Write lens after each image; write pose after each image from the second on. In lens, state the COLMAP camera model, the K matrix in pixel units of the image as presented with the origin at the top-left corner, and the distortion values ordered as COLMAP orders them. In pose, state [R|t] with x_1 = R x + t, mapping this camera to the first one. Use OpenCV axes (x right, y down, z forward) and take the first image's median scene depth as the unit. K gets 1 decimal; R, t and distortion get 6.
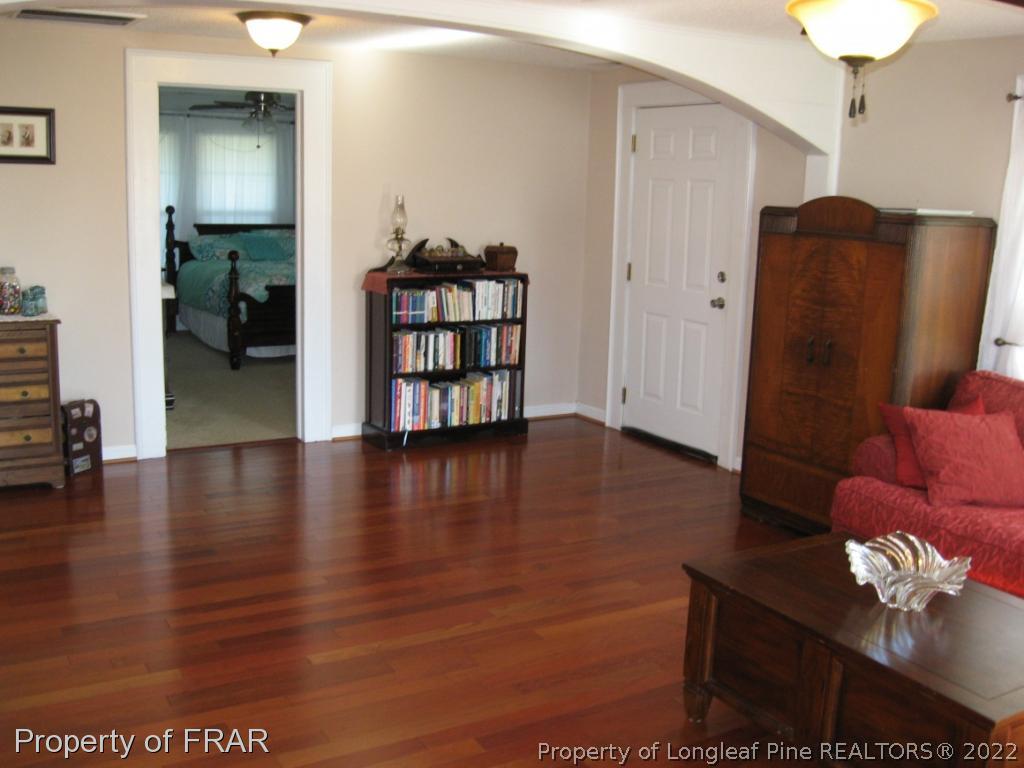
lens RADIAL K [[1094.0, 0, 509.7], [0, 1094.0, 377.9], [0, 0, 1]] dist [-0.080922, 0.000000]
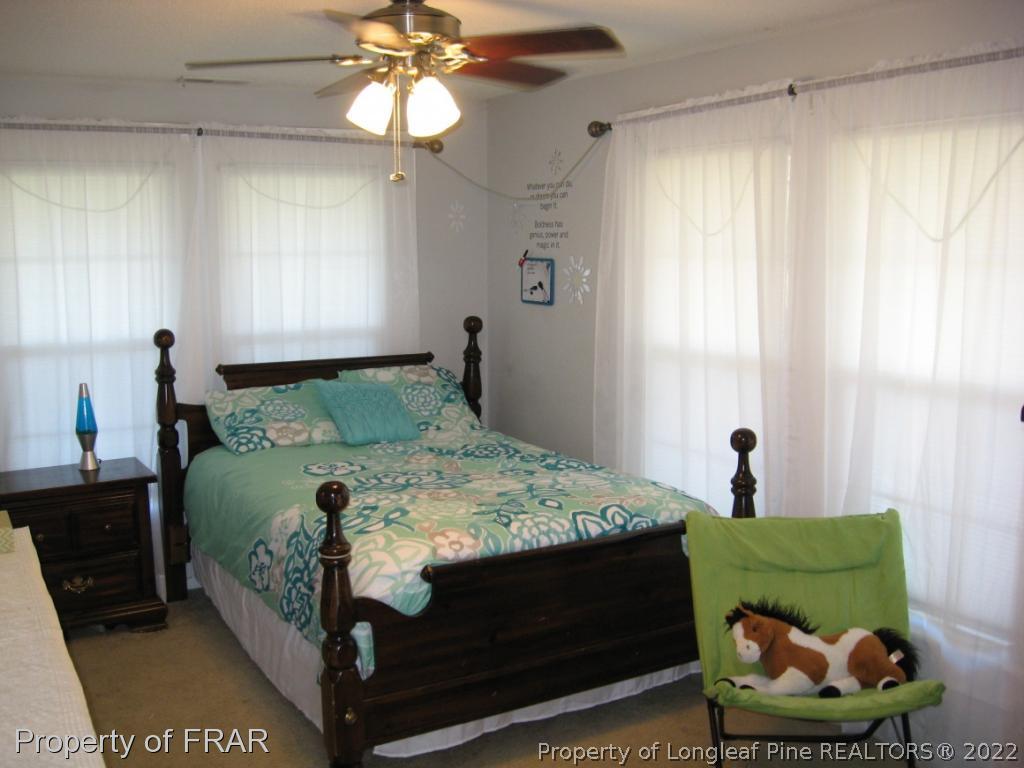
lens RADIAL K [[1094.0, 0, 515.7], [0, 1094.0, 382.6], [0, 0, 1]] dist [-0.080922, 0.000000]
pose [[0.999126, -0.037367, -0.018759, -0.157025], [0.036356, 0.998006, -0.051607, -0.107079], [0.020650, 0.050879, 0.998491, 0.544779]]
